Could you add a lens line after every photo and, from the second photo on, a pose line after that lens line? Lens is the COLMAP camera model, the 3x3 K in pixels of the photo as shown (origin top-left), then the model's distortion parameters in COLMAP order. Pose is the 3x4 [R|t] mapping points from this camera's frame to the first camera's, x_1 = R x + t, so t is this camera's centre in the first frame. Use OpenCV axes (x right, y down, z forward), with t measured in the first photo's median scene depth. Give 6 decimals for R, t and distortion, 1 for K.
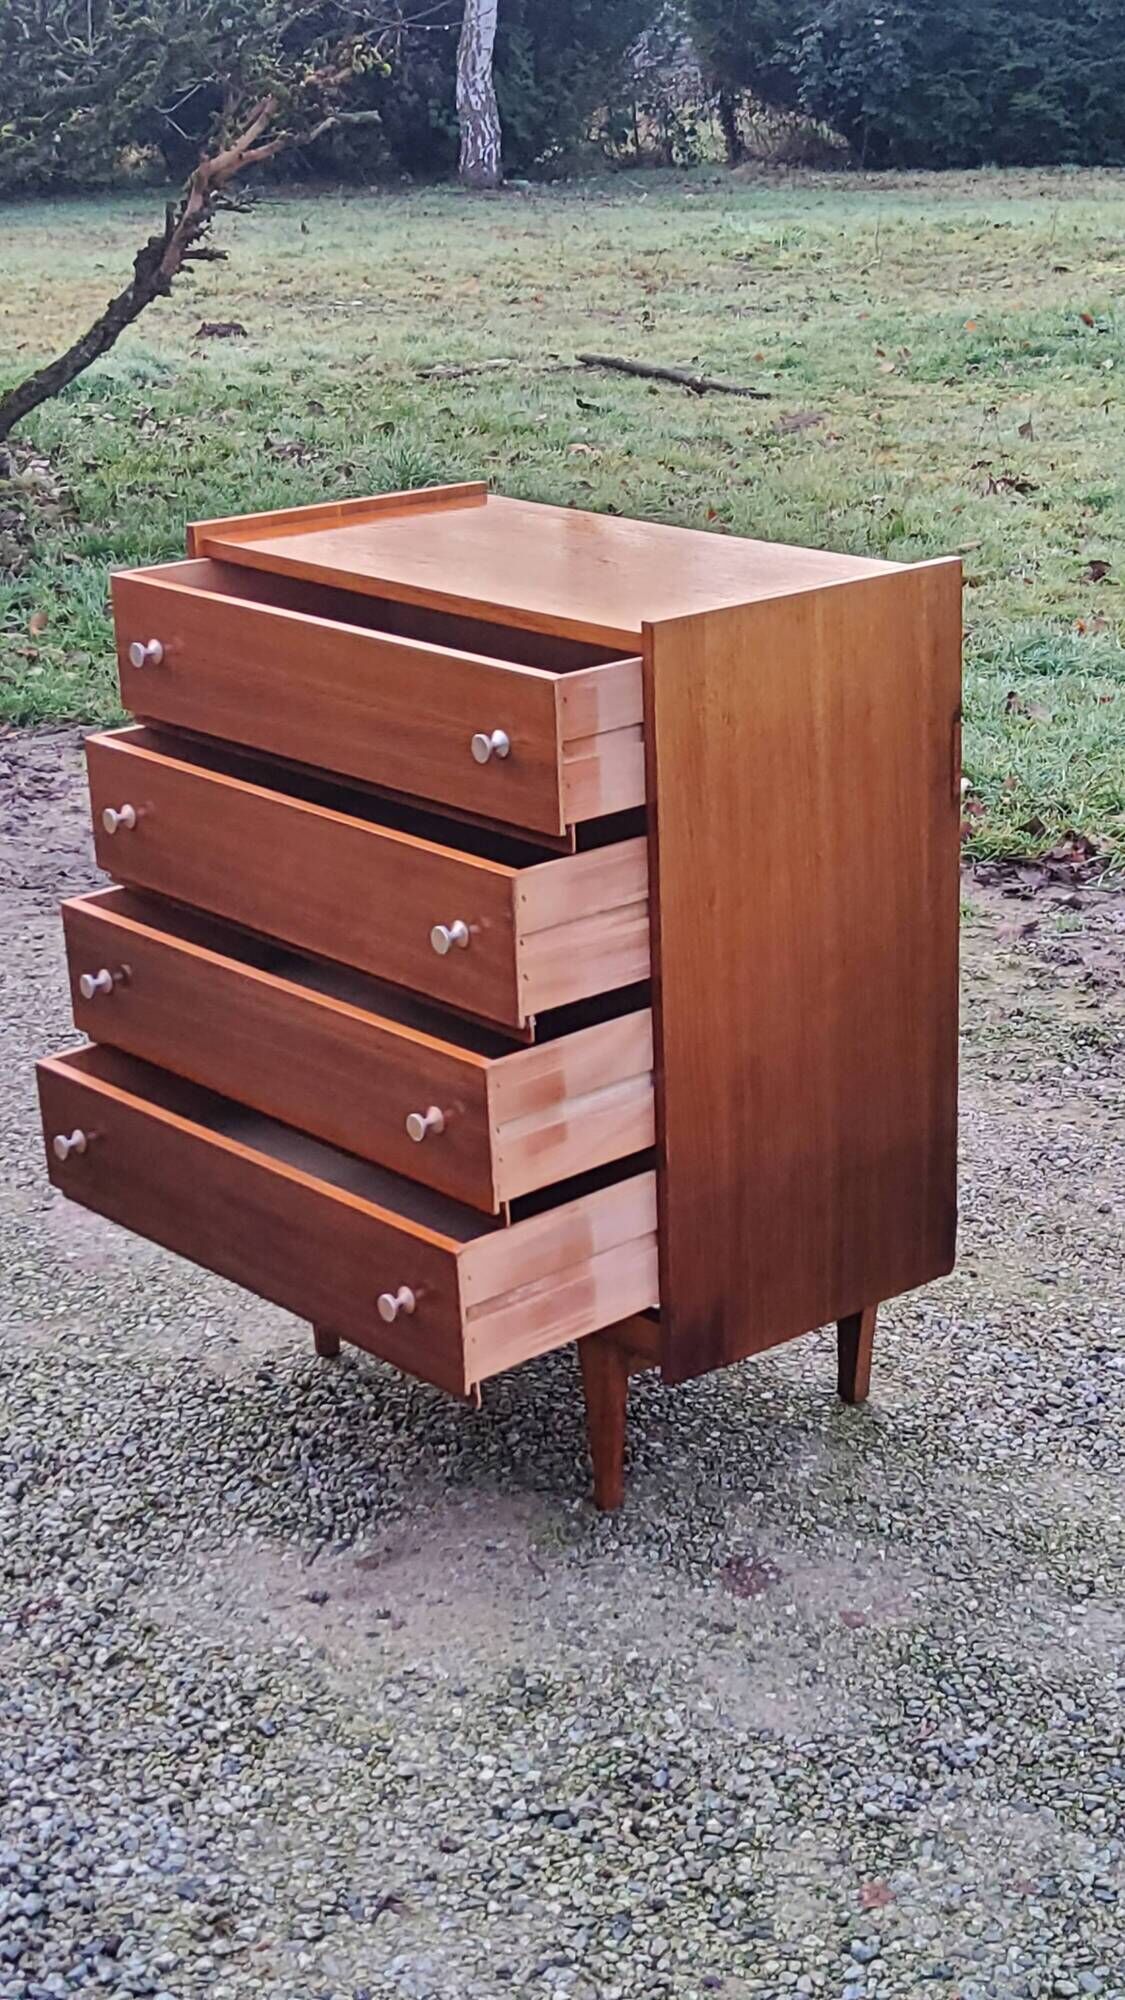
lens RADIAL K [[2993.1, 0, 574.0], [0, 2993.1, 955.5], [0, 0, 1]] dist [0.104042, 0.000000]
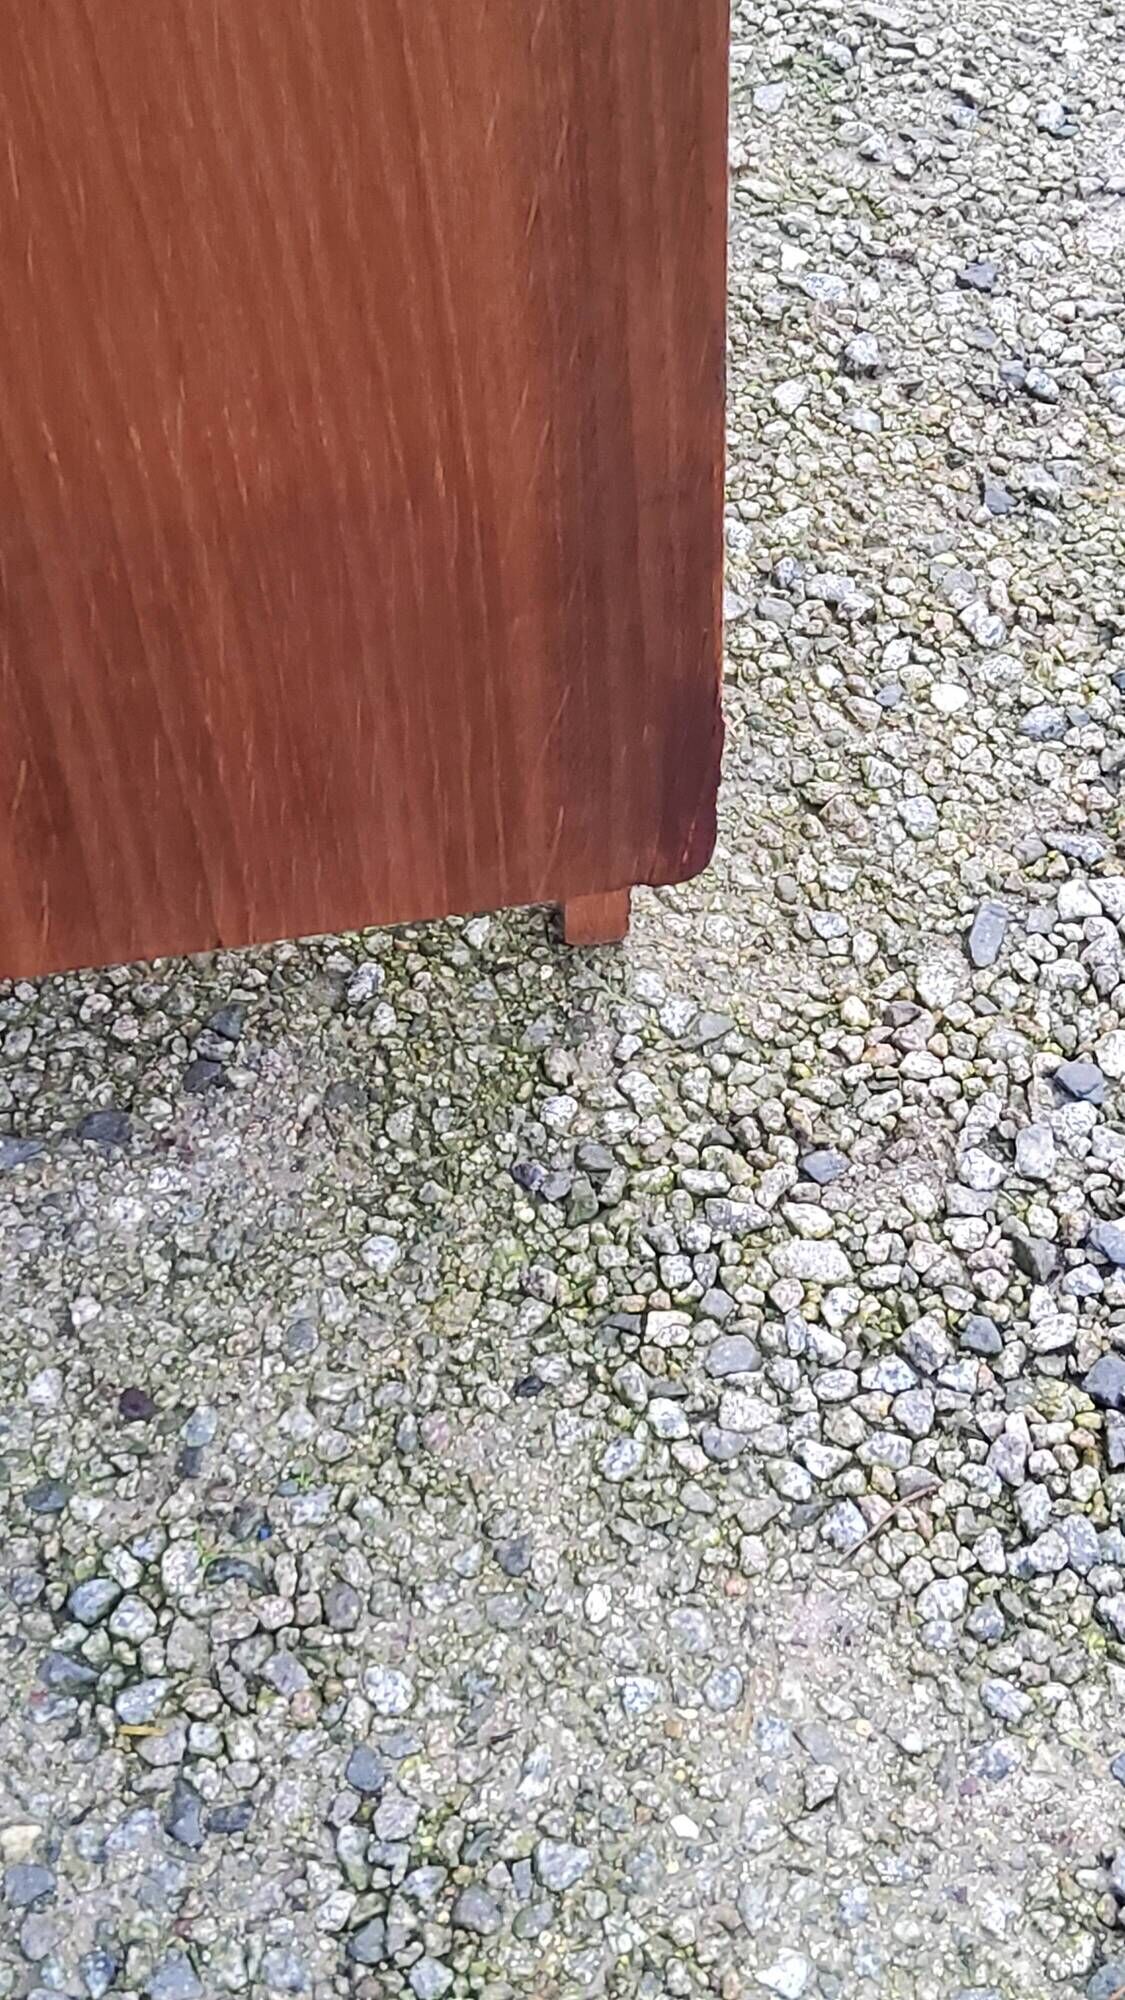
lens RADIAL K [[2993.1, 0, 576.1], [0, 2993.1, 983.9], [0, 0, 1]] dist [0.104042, 0.000000]
pose [[0.854877, 0.421240, -0.302889, 0.202712], [-0.149654, 0.759182, 0.633440, -0.051807], [0.496778, -0.496184, 0.712048, 0.814742]]
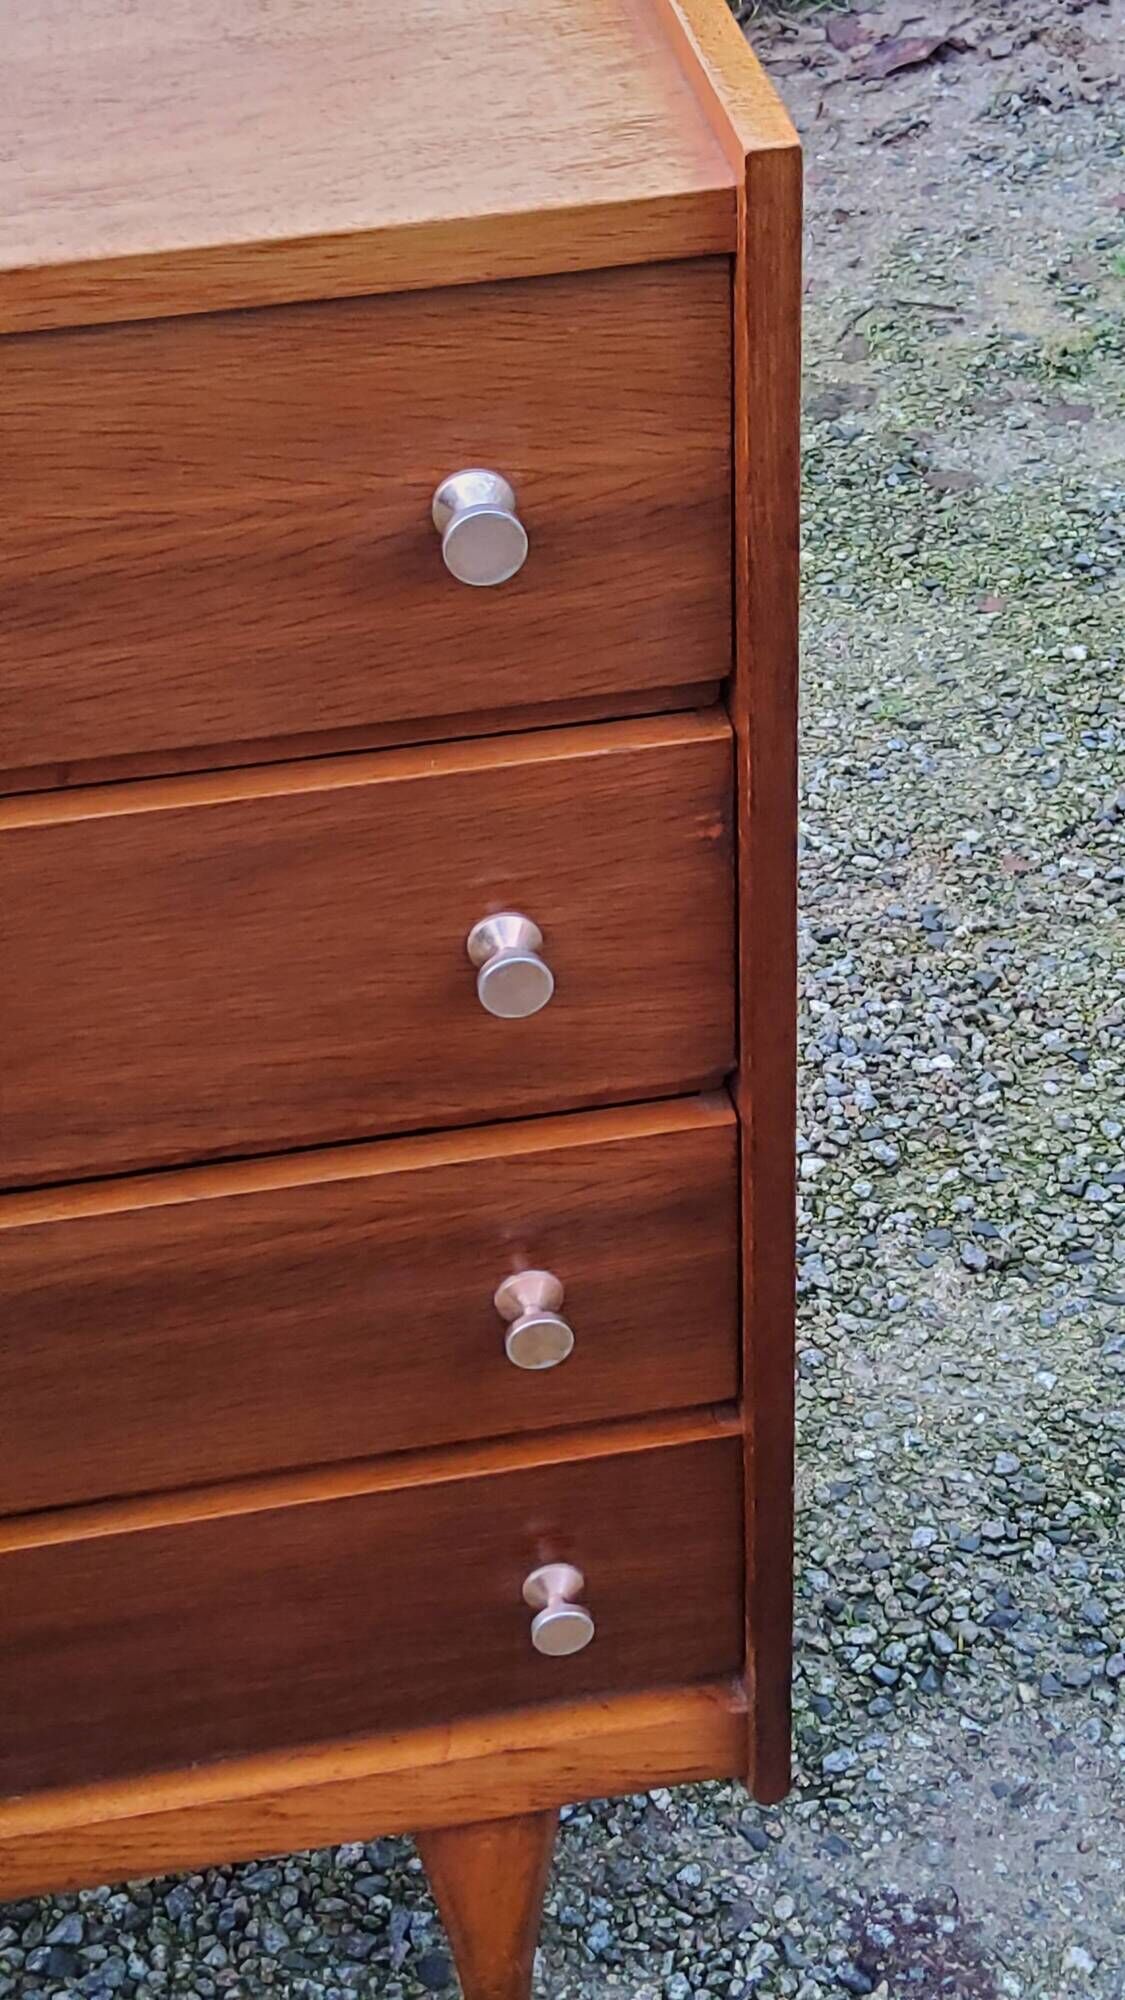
lens RADIAL K [[2993.1, 0, 564.4], [0, 2993.1, 990.1], [0, 0, 1]] dist [0.104042, 0.000000]
pose [[0.505488, -0.540846, 0.672285, -0.205703], [0.286545, 0.840165, 0.460452, -0.161162], [-0.813863, -0.040113, 0.579670, 0.723864]]
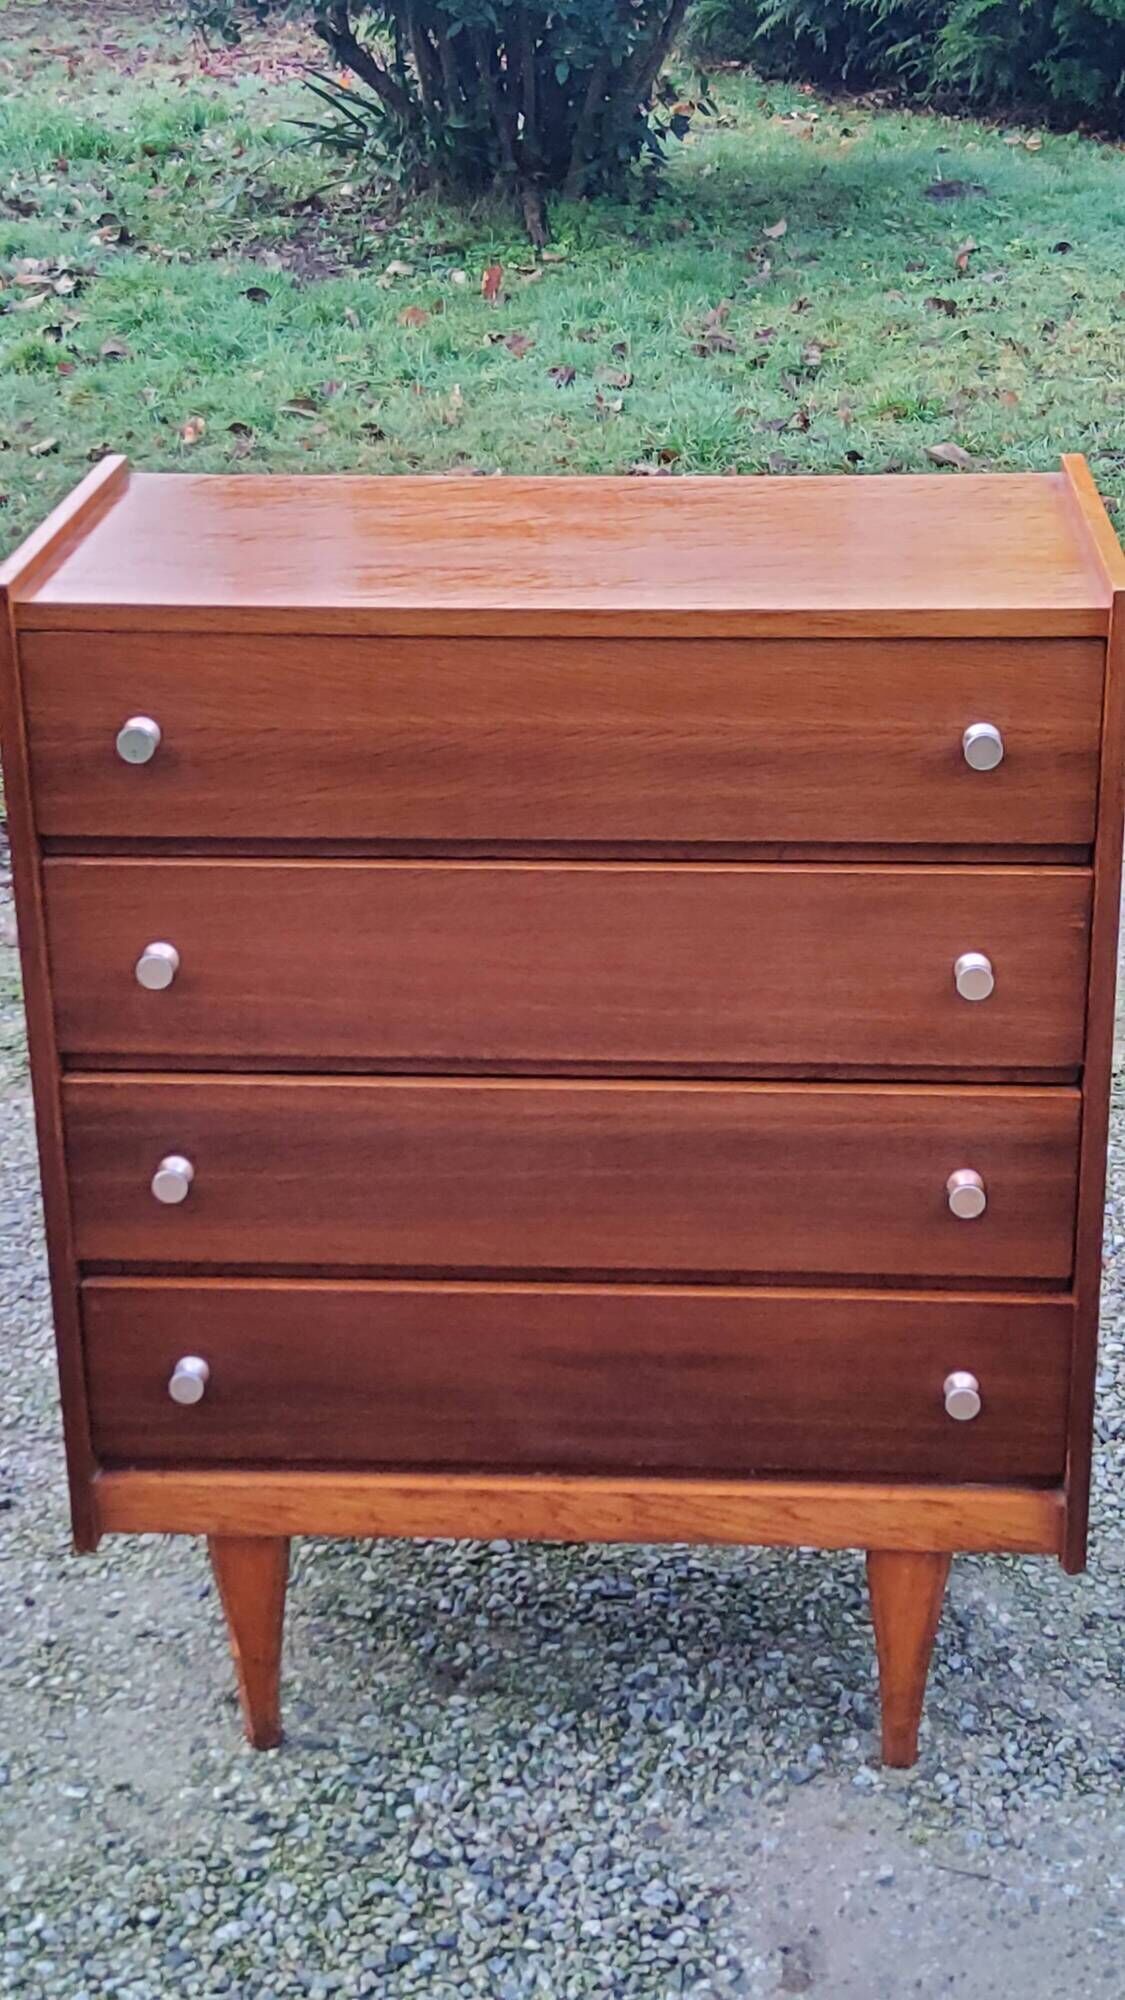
lens RADIAL K [[2993.1, 0, 570.9], [0, 2993.1, 990.5], [0, 0, 1]] dist [0.104042, 0.000000]
pose [[0.689157, -0.258207, 0.677047, -0.507162], [0.216385, 0.965057, 0.147791, -0.133658], [-0.691549, 0.044651, 0.720948, 0.494634]]
